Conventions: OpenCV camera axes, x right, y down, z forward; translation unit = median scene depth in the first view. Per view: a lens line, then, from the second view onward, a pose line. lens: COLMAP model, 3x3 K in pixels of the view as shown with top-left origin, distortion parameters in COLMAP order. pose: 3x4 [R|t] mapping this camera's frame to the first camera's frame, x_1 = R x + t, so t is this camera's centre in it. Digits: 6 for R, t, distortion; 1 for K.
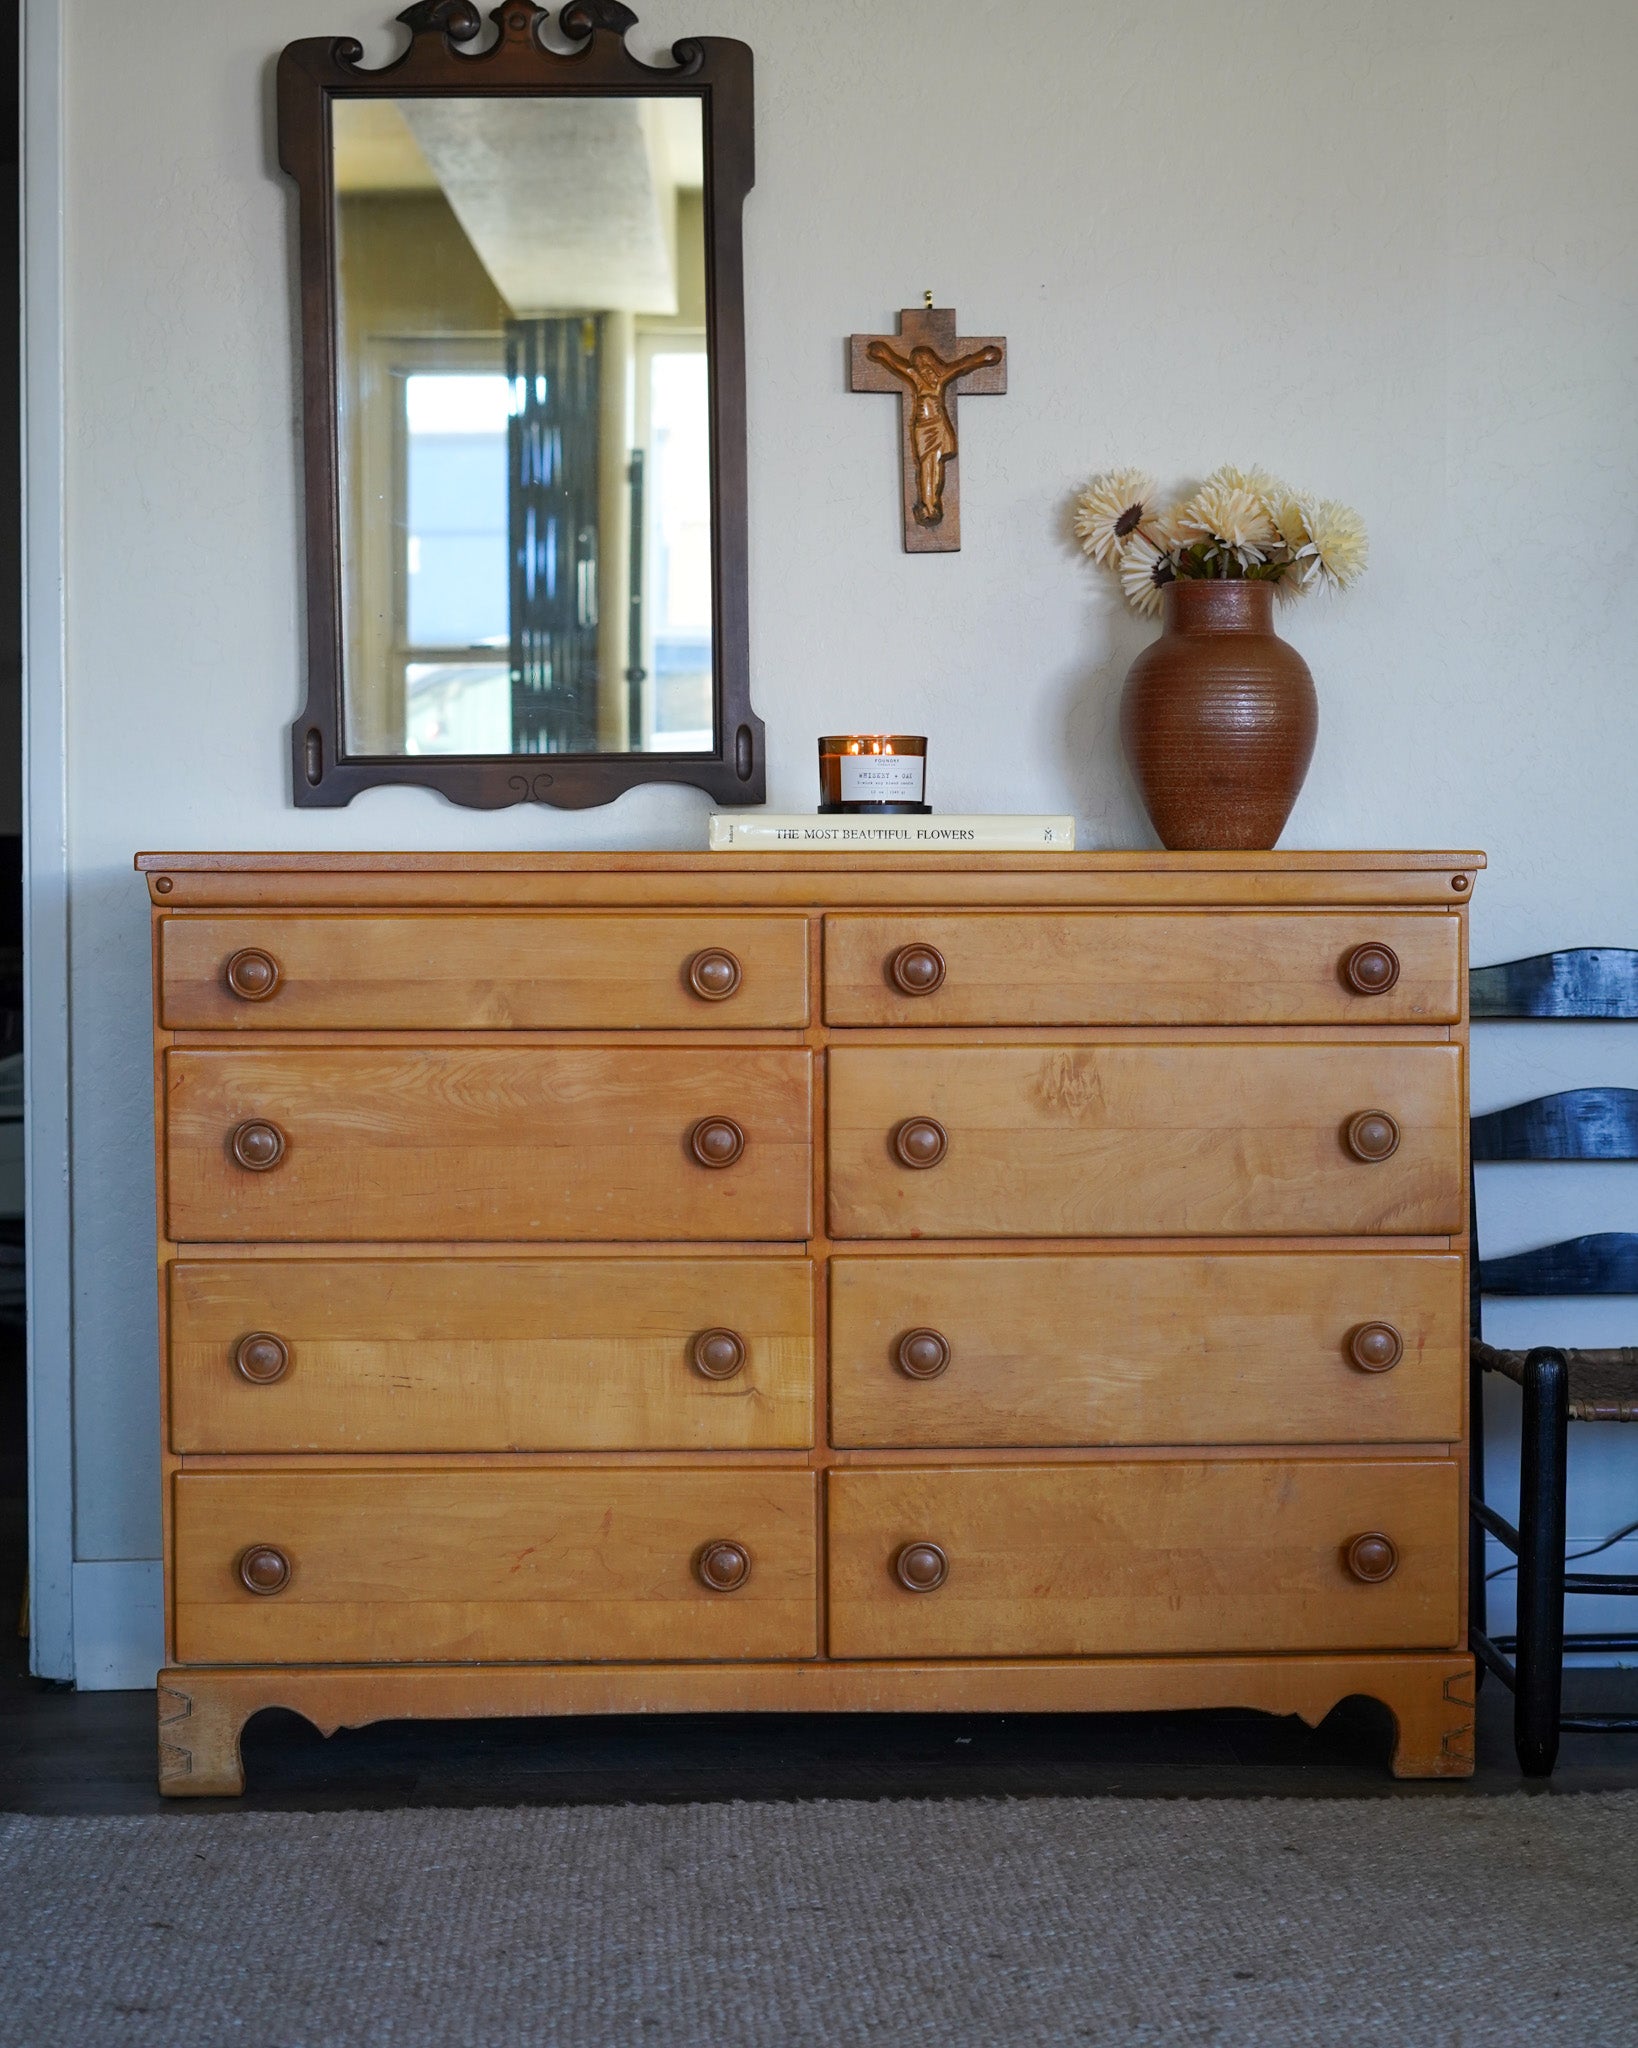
lens RADIAL K [[4533.4, 0, 821.0], [0, 4533.4, 1035.4], [0, 0, 1]] dist [-0.006223, -0.189279]
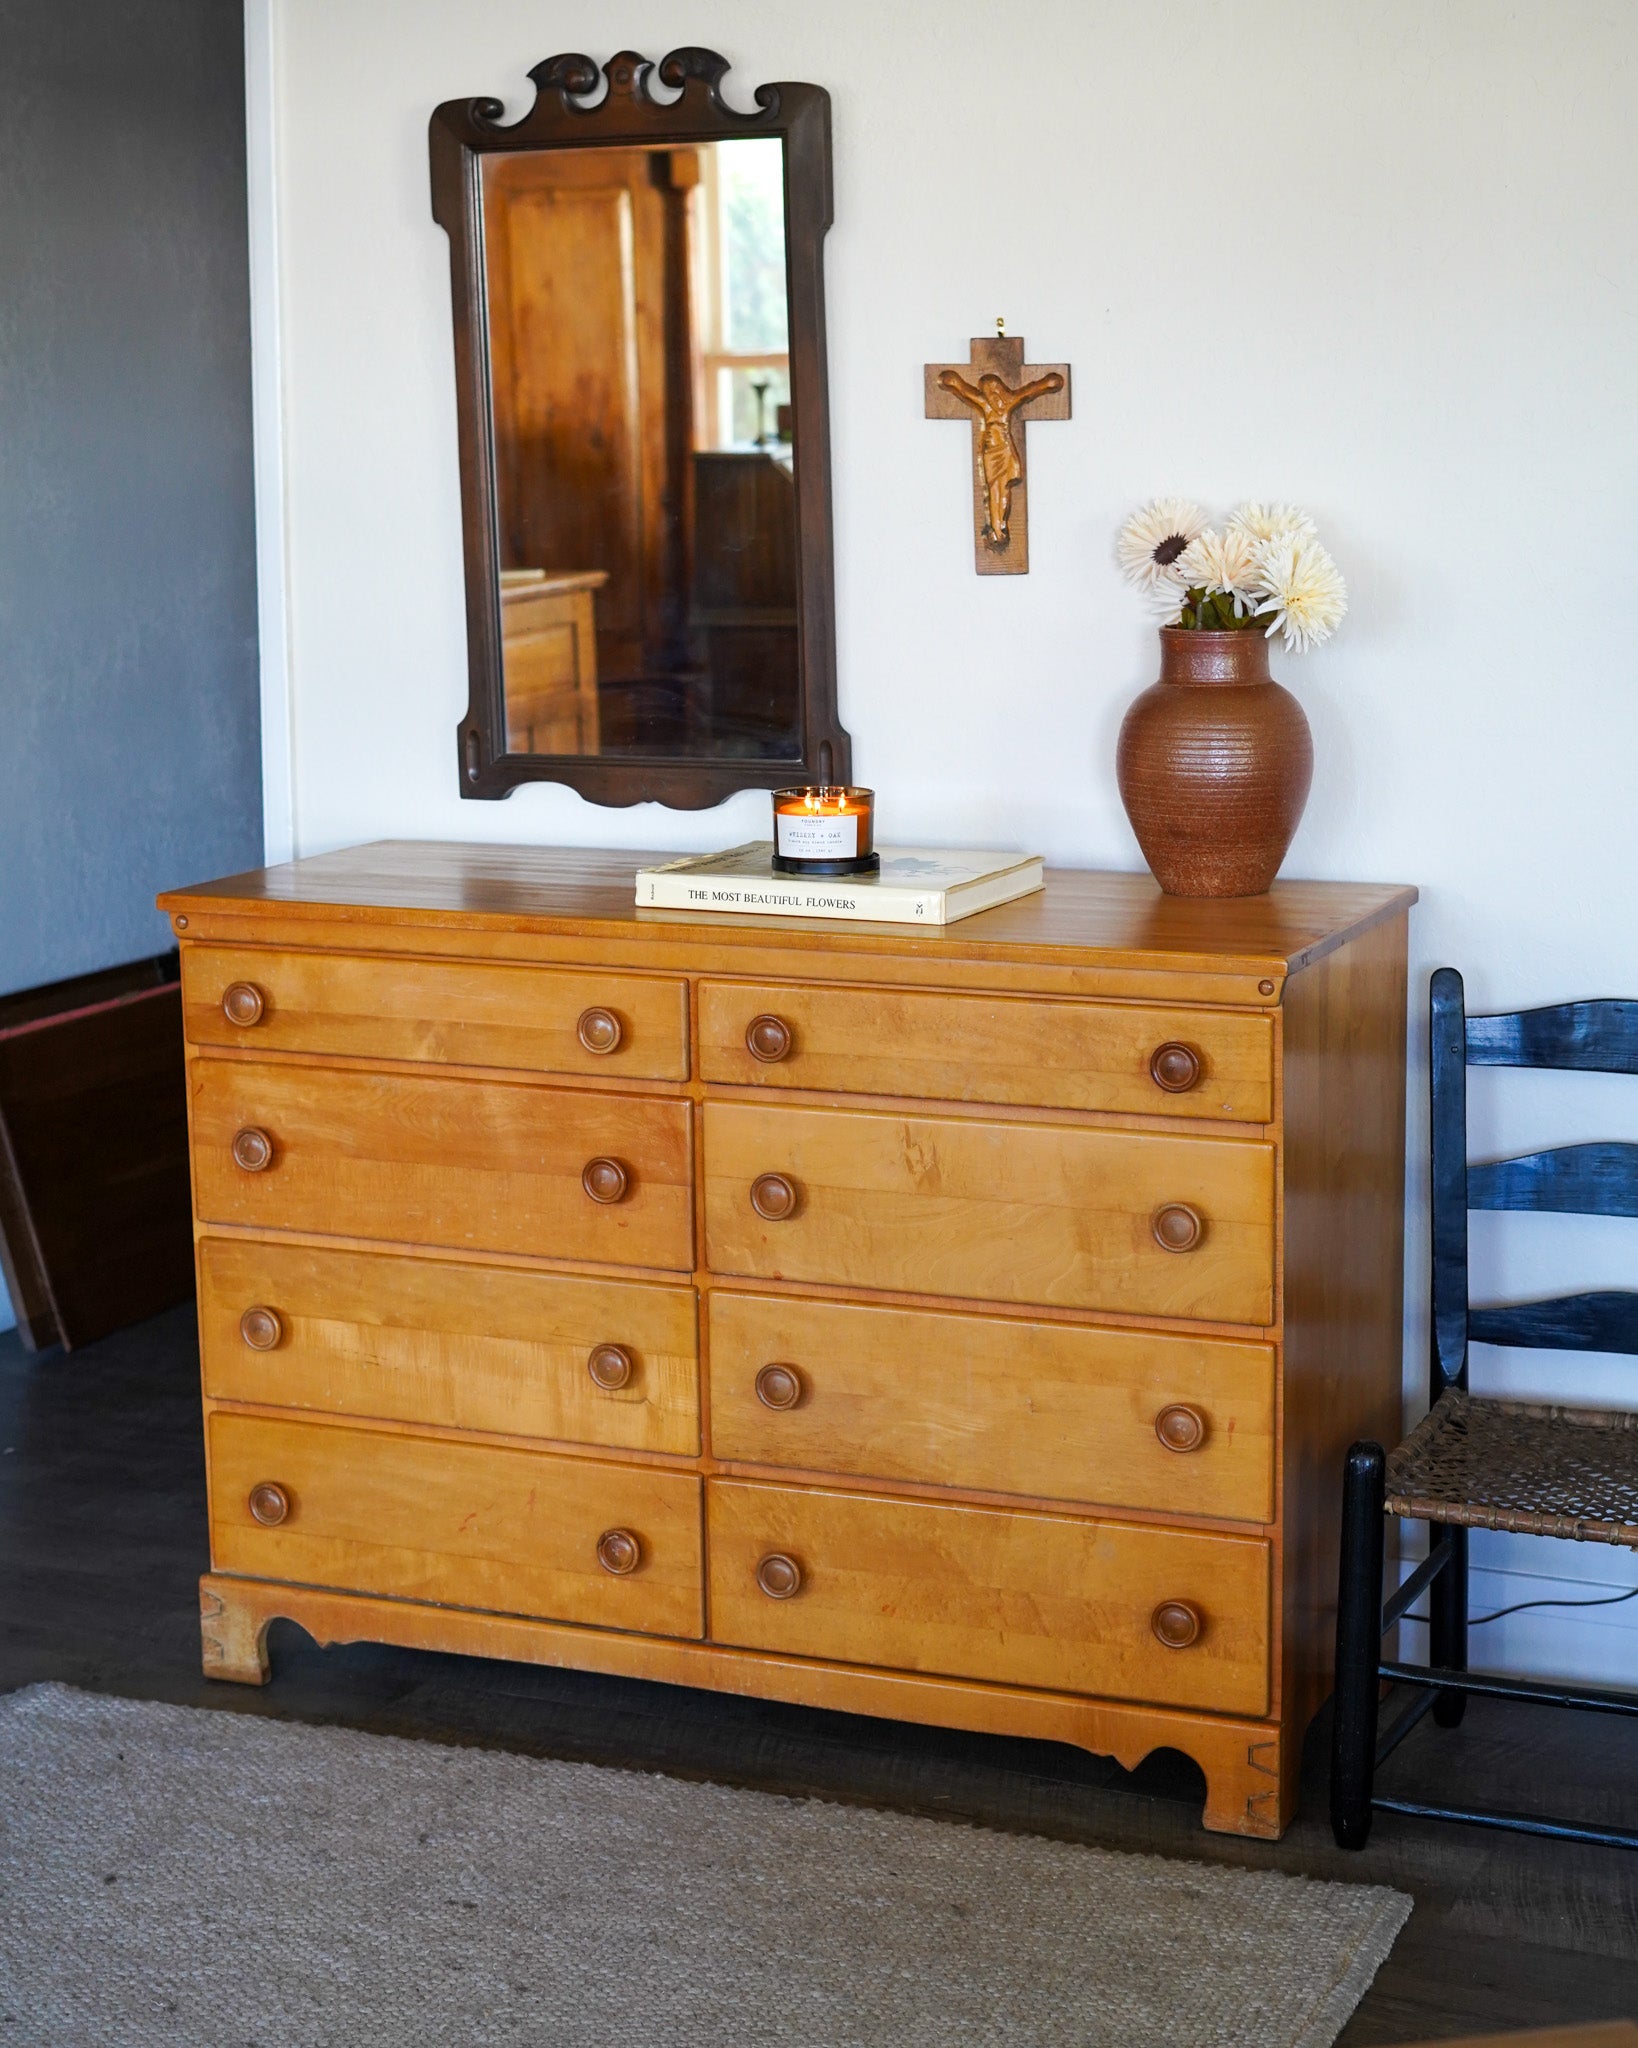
lens RADIAL K [[4533.4, 0, 821.0], [0, 4533.4, 1035.4], [0, 0, 1]] dist [-0.006223, -0.189279]
pose [[0.847573, 0.085229, -0.523790, 0.590932], [0.006829, 0.985186, 0.171355, -0.198013], [0.530635, -0.148813, 0.834435, 0.112375]]
